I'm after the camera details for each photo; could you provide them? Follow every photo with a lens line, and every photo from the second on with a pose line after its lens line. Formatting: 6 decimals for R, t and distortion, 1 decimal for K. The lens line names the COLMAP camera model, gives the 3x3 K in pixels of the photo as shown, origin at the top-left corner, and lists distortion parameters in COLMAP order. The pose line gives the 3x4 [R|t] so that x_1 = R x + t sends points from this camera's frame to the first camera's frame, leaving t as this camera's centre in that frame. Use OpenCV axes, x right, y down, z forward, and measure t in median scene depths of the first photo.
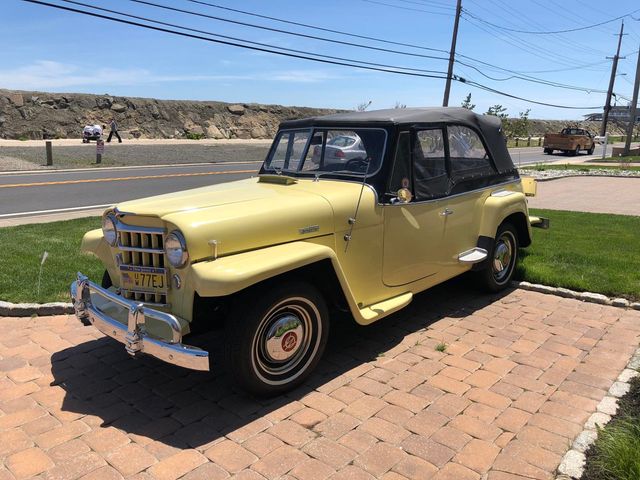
lens RADIAL K [[519.6, 0, 317.4], [0, 519.6, 225.5], [0, 0, 1]] dist [0.001643, 0.002053]
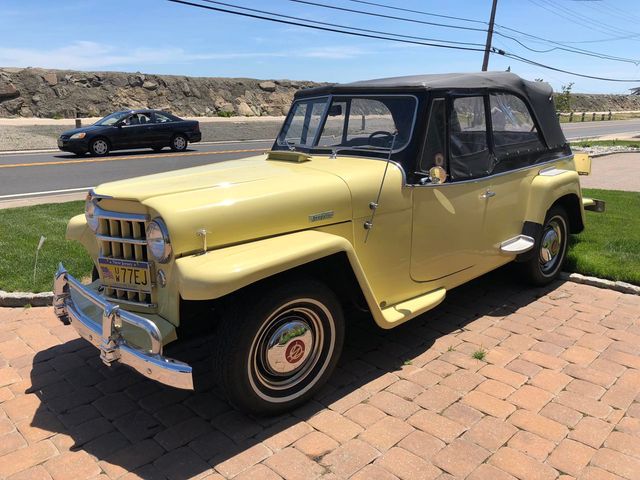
lens RADIAL K [[519.6, 0, 317.4], [0, 519.6, 225.5], [0, 0, 1]] dist [0.001643, 0.002053]
pose [[0.998044, 0.005701, -0.062257, 0.026025], [-0.003079, 0.999107, 0.042128, -0.010764], [0.062441, -0.041854, 0.997171, 0.145666]]
